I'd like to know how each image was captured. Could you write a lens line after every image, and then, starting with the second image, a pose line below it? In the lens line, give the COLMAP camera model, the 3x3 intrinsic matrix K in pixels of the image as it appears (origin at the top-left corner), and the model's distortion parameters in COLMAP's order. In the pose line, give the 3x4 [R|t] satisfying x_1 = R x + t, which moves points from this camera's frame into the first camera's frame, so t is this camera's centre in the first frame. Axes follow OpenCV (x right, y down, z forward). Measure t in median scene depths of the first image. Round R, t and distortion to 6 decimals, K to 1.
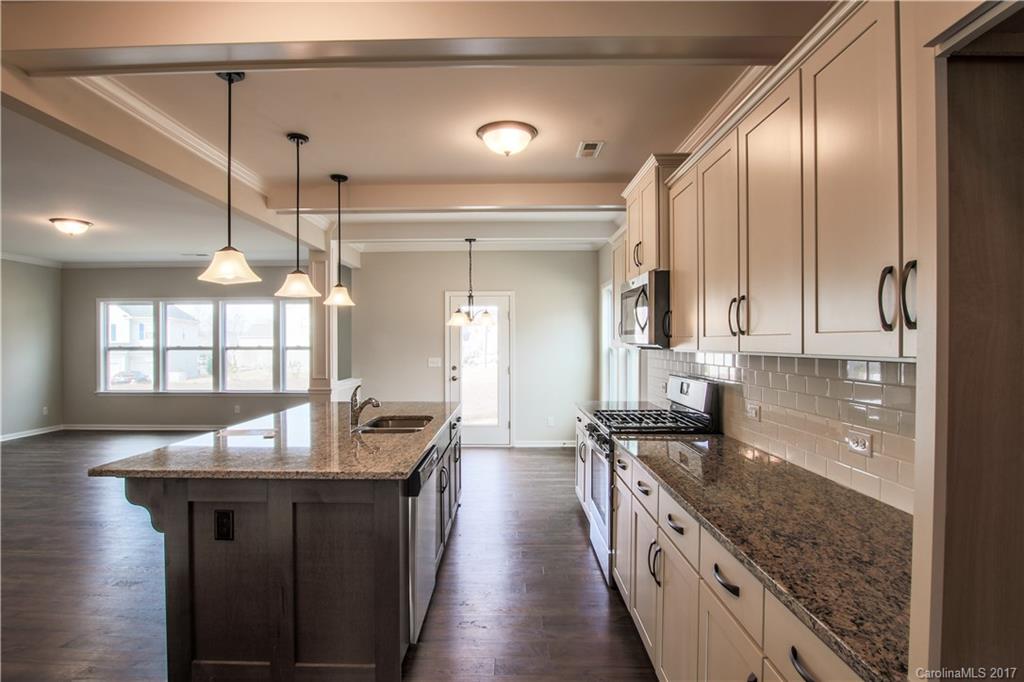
lens RADIAL K [[536.0, 0, 500.3], [0, 536.0, 345.1], [0, 0, 1]] dist [-0.033628, 0.001109]
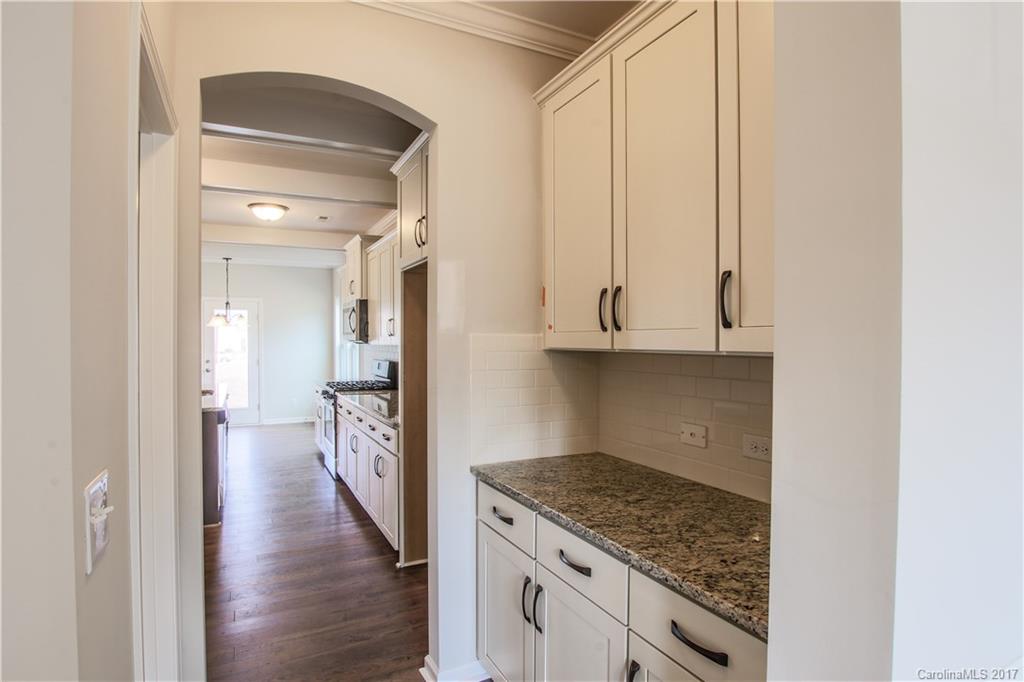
lens RADIAL K [[536.0, 0, 500.3], [0, 536.0, 345.1], [0, 0, 1]] dist [-0.033628, 0.001109]
pose [[0.890321, -0.005551, 0.455300, -0.076792], [0.003064, 0.999976, 0.006201, 0.002394], [-0.455324, -0.004126, 0.890316, -0.579948]]
